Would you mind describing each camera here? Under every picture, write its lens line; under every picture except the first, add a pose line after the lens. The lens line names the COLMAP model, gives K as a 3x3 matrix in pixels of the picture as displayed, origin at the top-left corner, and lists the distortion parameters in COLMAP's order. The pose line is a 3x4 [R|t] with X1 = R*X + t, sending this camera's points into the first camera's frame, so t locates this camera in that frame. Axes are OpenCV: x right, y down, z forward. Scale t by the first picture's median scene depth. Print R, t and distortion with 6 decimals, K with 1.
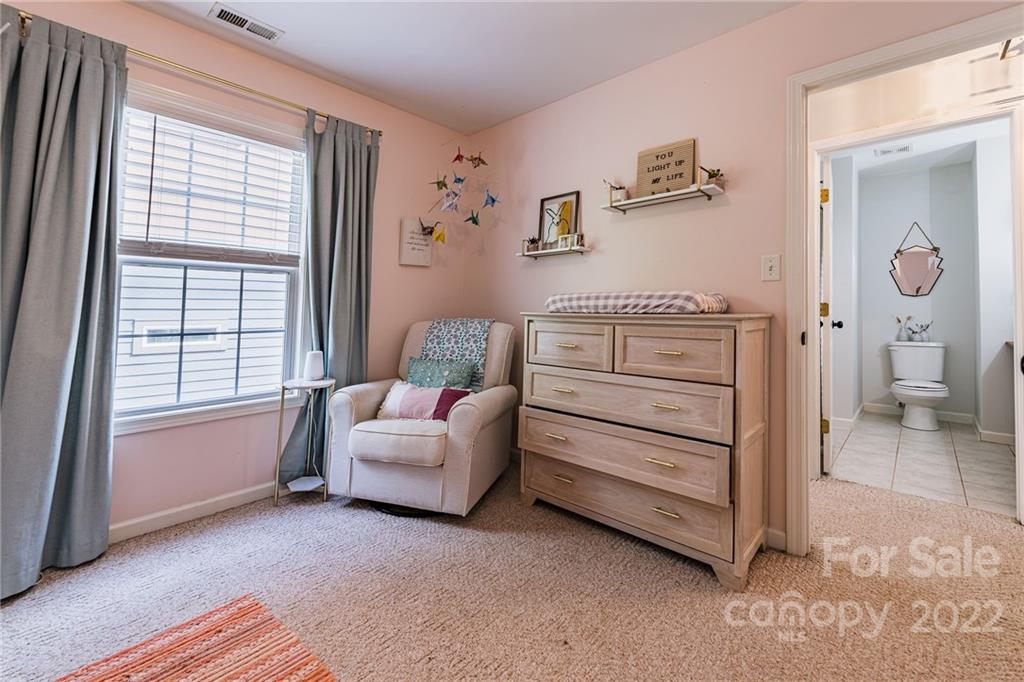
lens RADIAL K [[429.6, 0, 509.0], [0, 429.6, 316.7], [0, 0, 1]] dist [-0.001401, -0.000193]
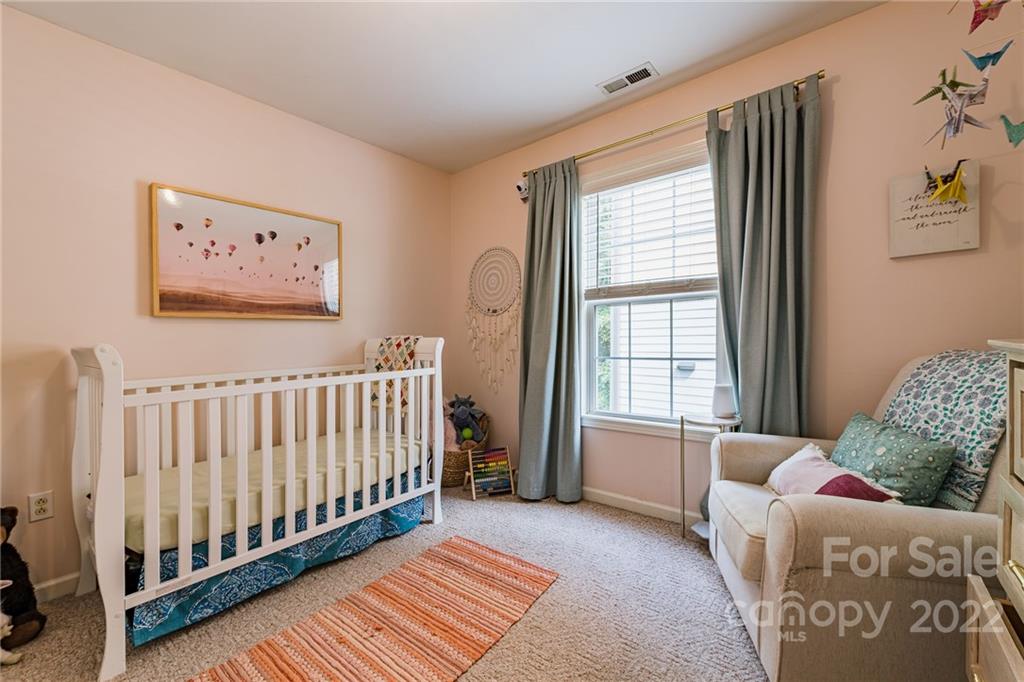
lens RADIAL K [[416.9, 0, 511.4], [0, 416.9, 342.4], [0, 0, 1]] dist [0.004938, -0.003340]
pose [[0.056048, 0.005902, -0.998411, 0.384529], [0.004002, 0.999973, 0.006136, -0.011801], [0.998420, -0.004339, 0.056023, 0.548902]]
